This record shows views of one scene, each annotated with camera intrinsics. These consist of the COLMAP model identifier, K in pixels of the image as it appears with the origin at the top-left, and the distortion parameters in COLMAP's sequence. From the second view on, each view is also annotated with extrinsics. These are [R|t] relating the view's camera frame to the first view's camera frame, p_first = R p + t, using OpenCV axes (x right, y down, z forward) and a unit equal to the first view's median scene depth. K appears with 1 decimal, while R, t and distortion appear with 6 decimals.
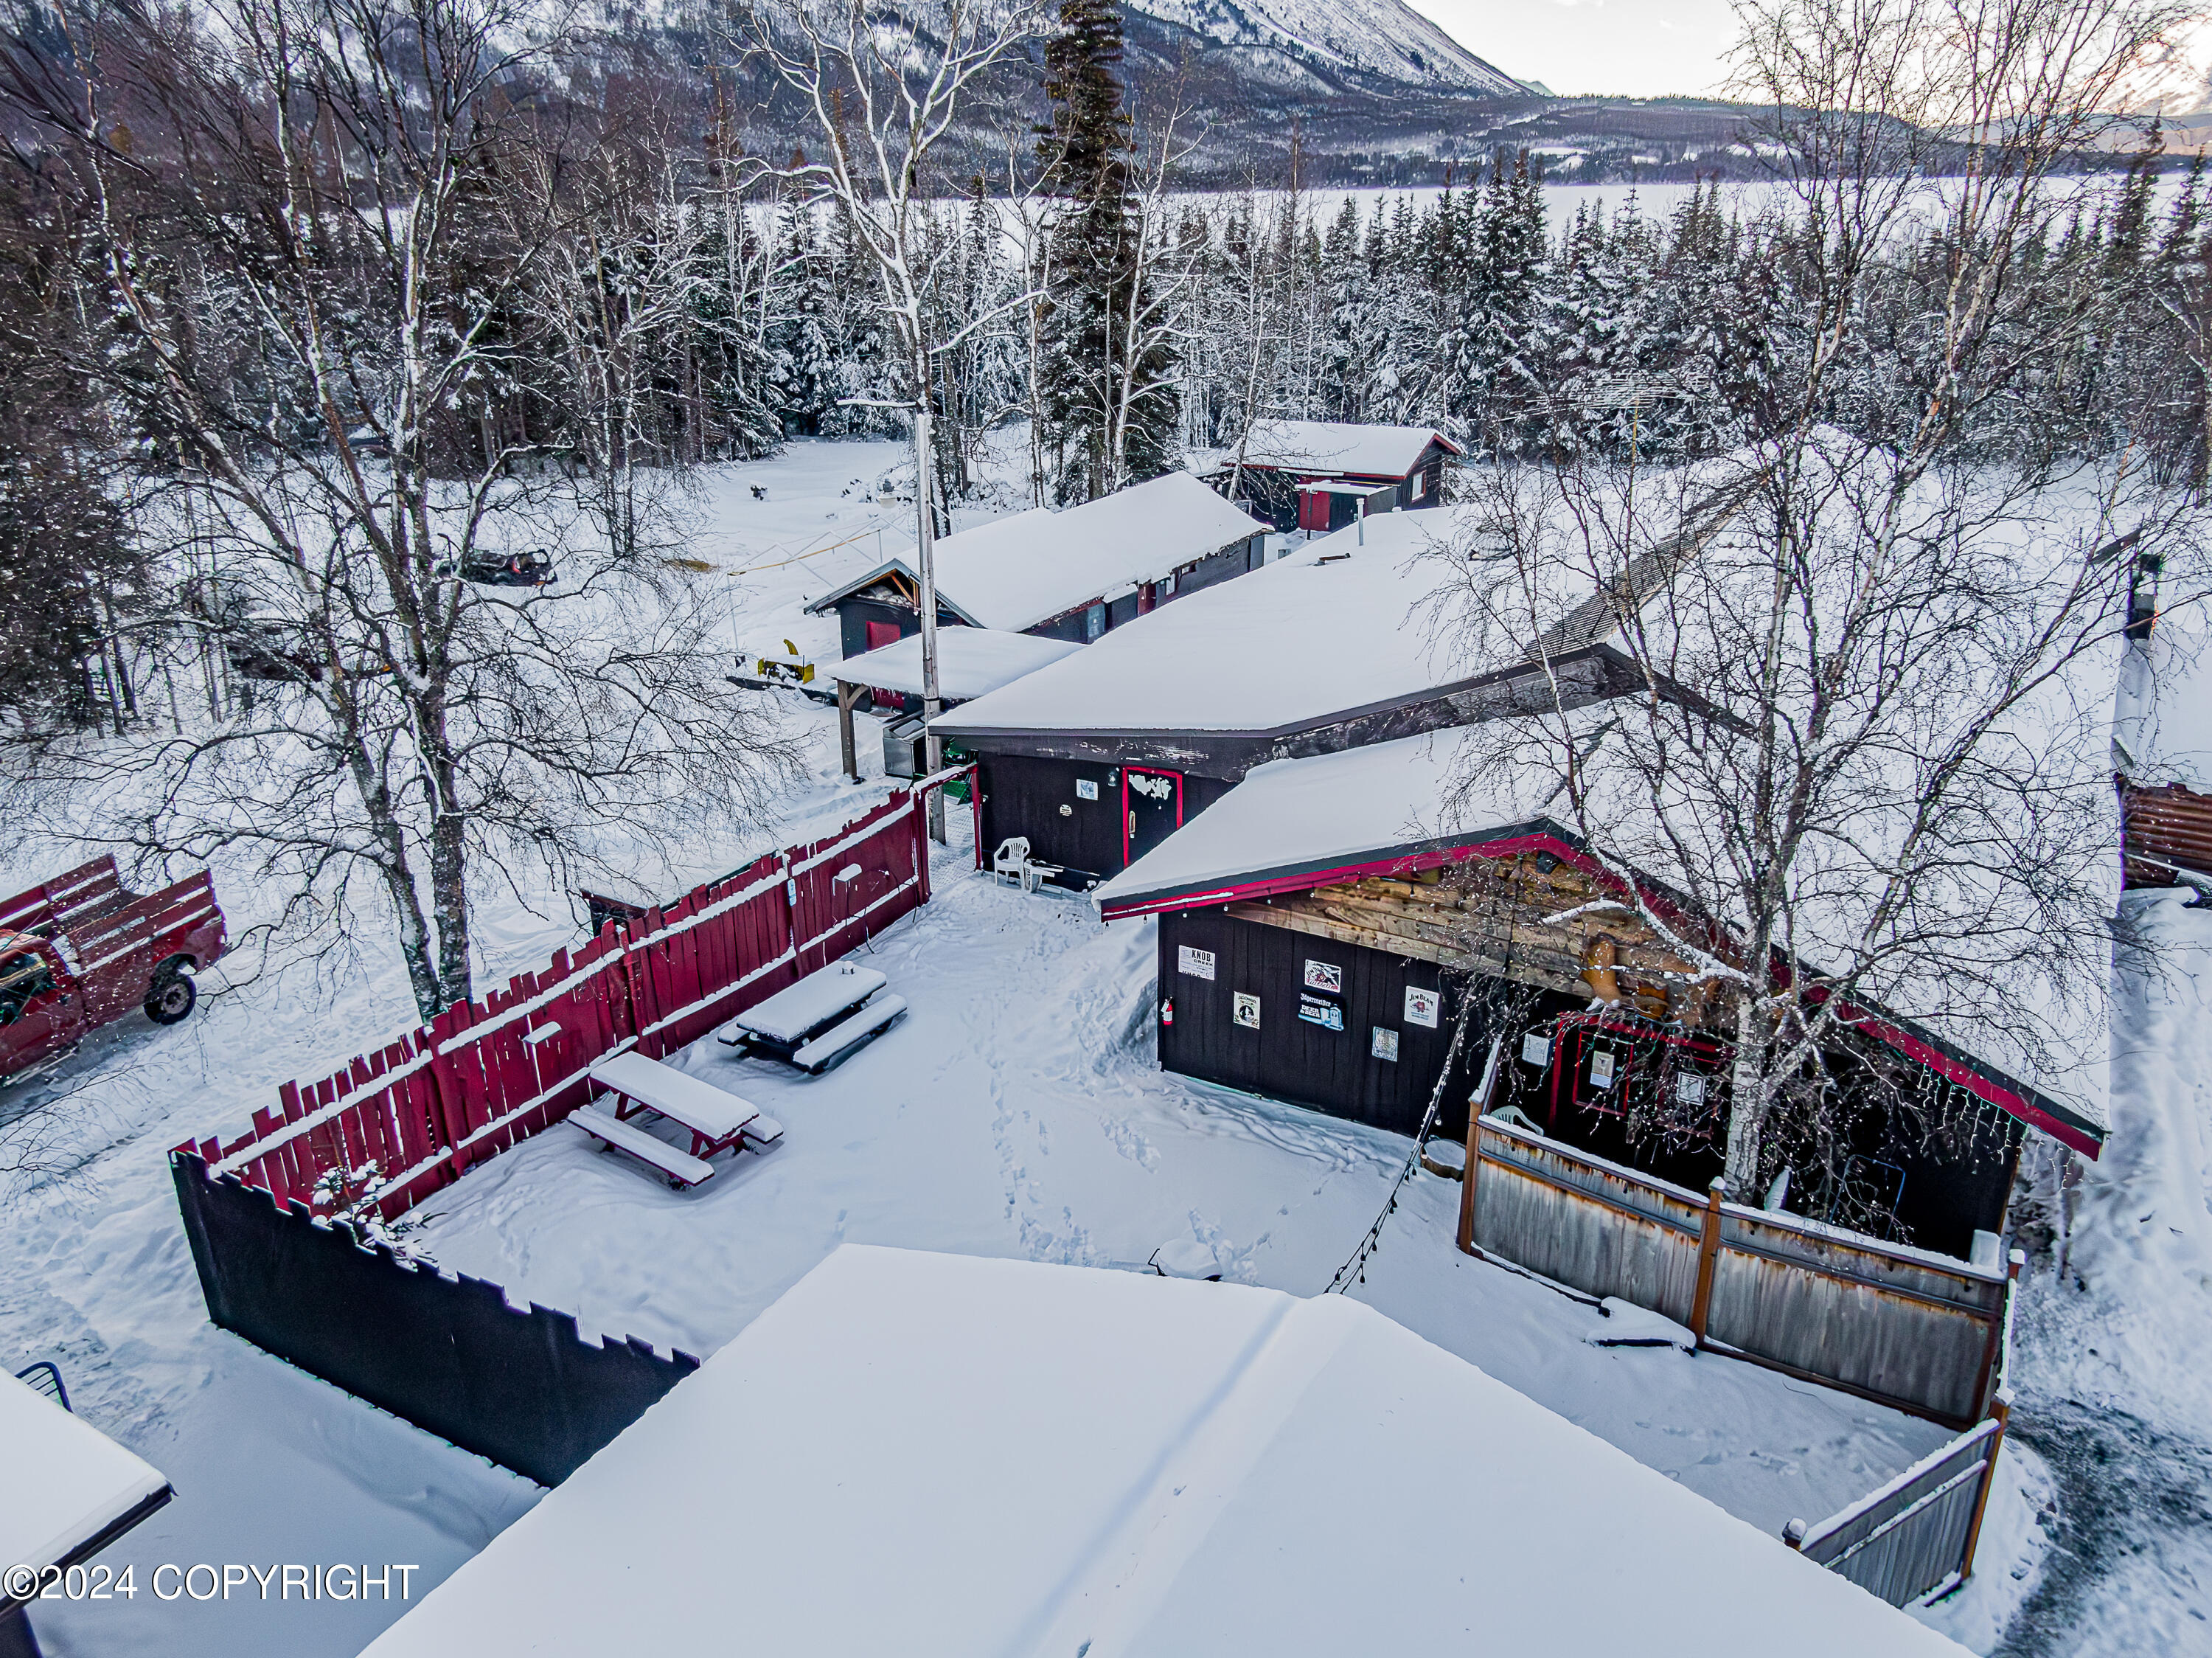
lens RADIAL K [[1591.0, 0, 1106.0], [0, 1591.0, 829.0], [0, 0, 1]] dist [0.034504, -0.039888]
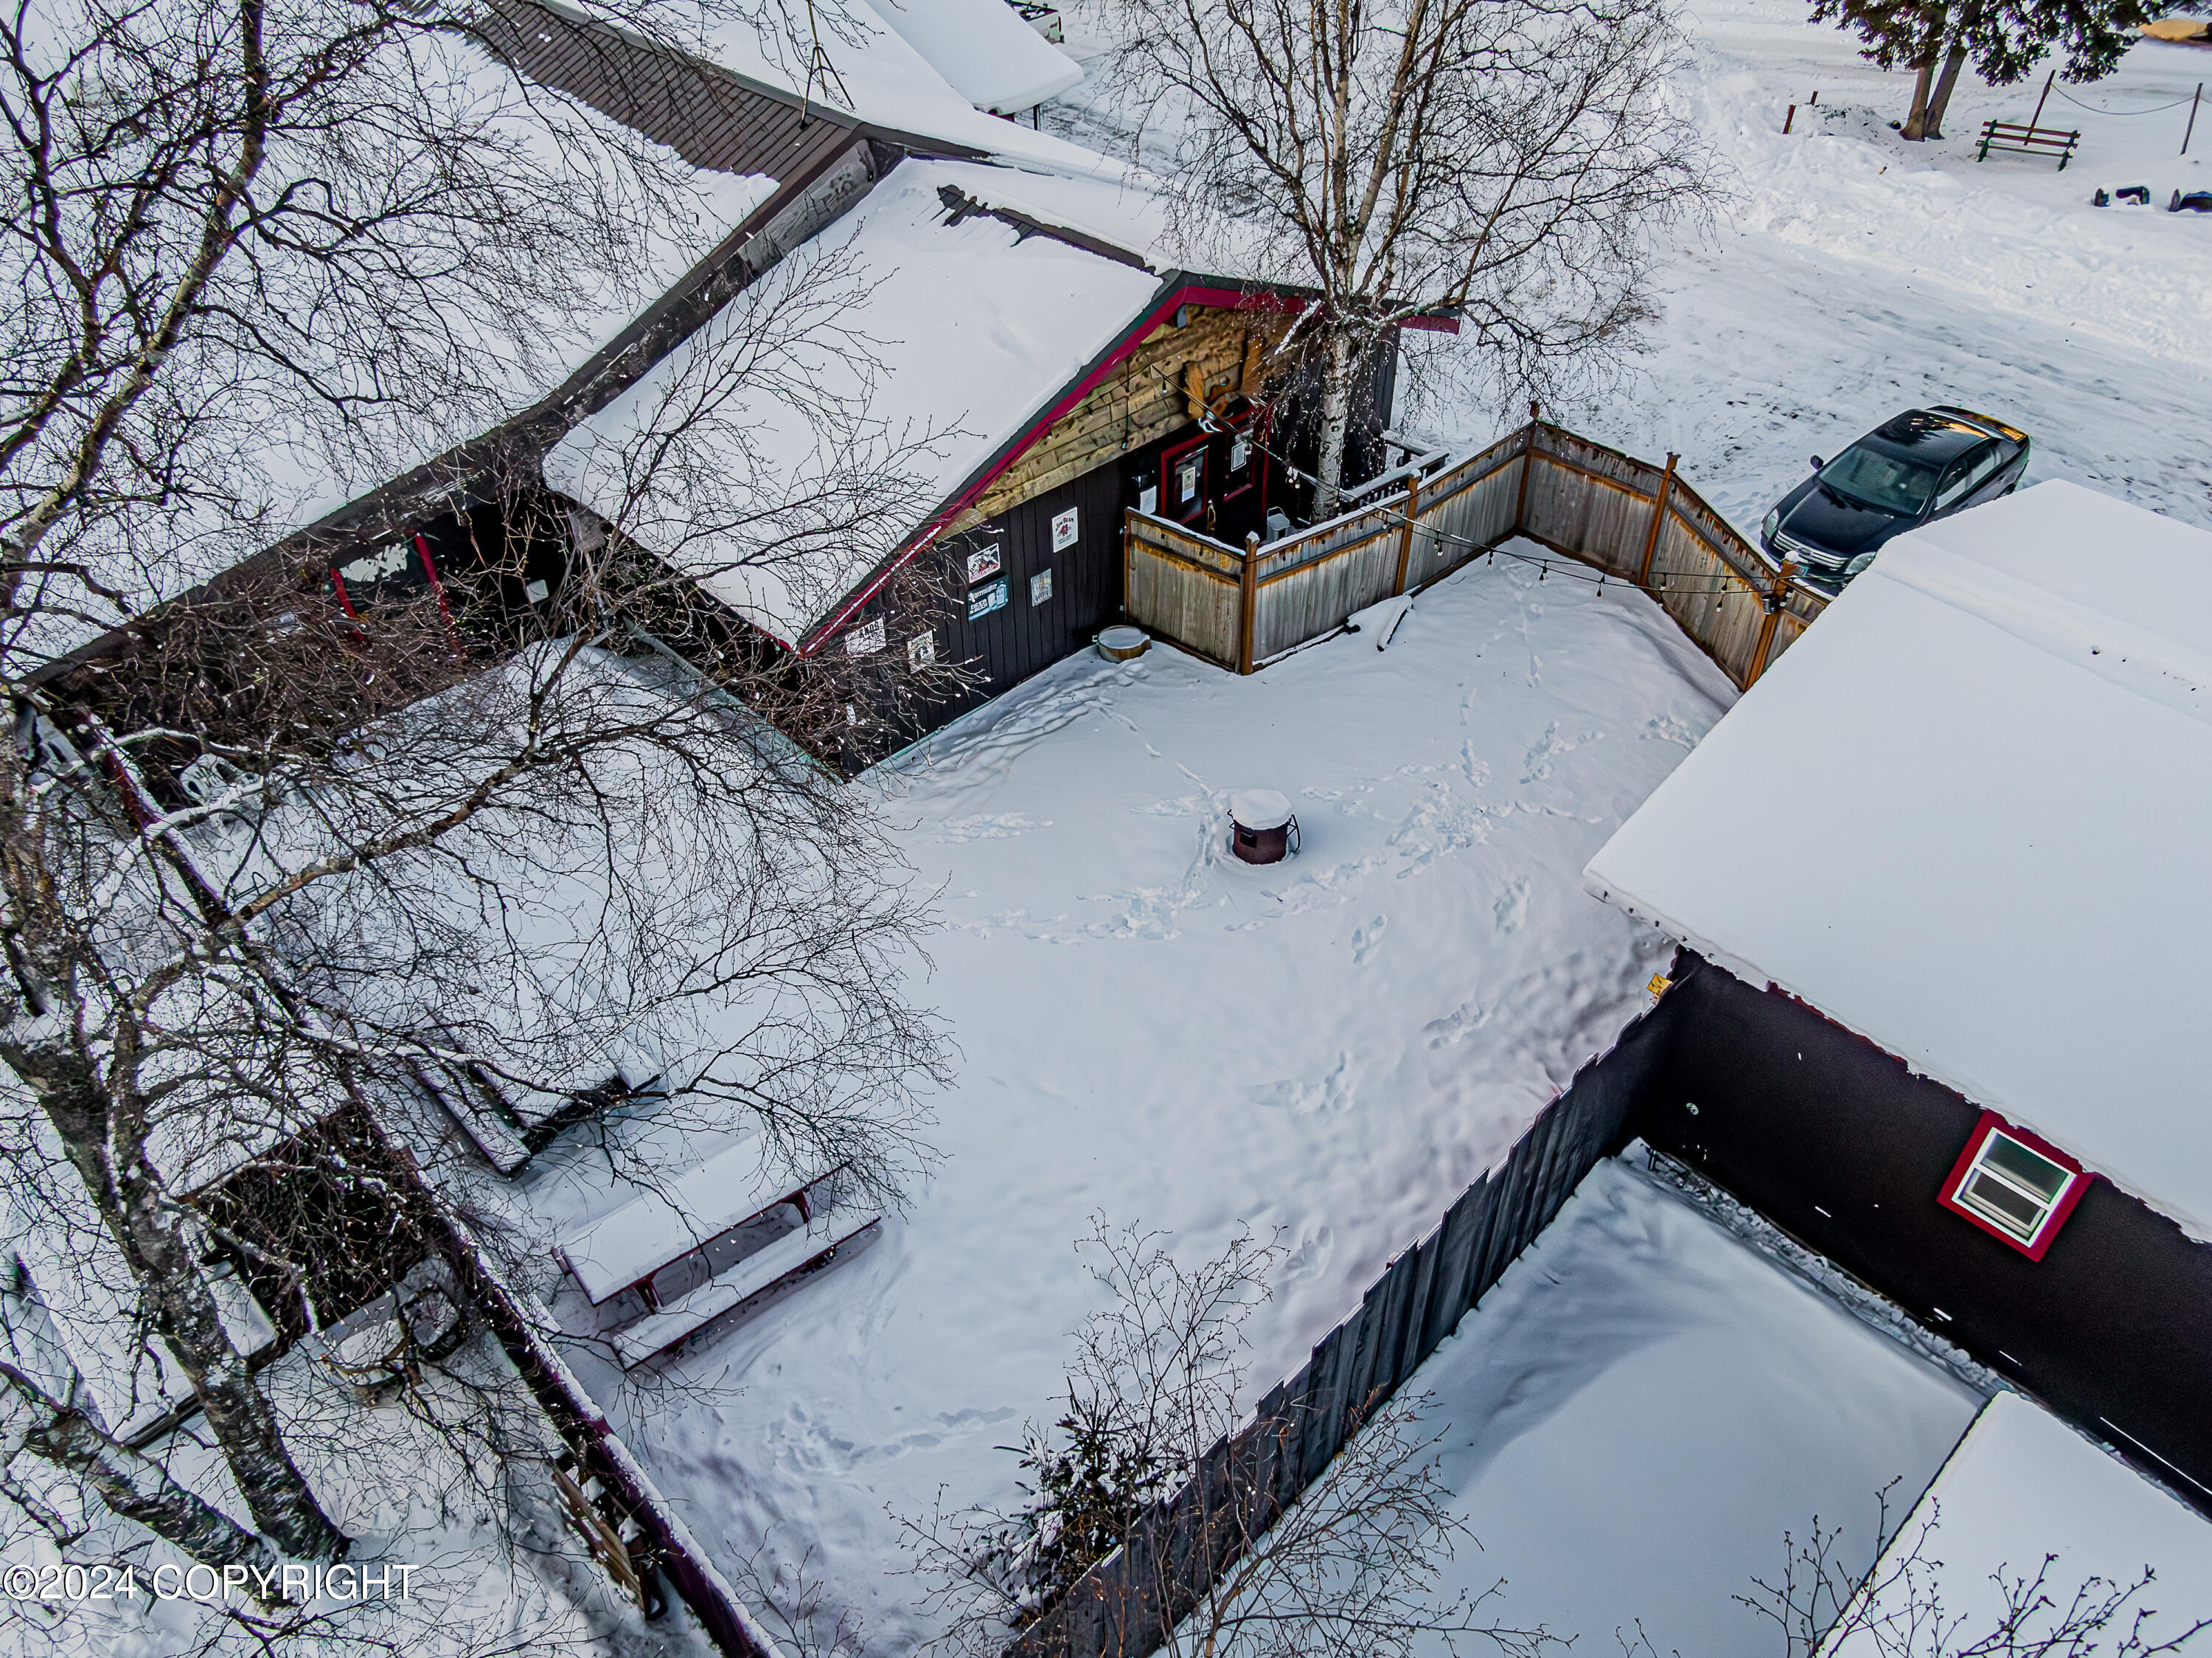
lens RADIAL K [[1591.0, 0, 1106.0], [0, 1591.0, 829.0], [0, 0, 1]] dist [0.034504, -0.039888]
pose [[0.277098, -0.632049, 0.723693, -0.631414], [0.363611, 0.766151, 0.529906, -0.262704], [-0.889384, 0.116307, 0.442118, 0.546458]]
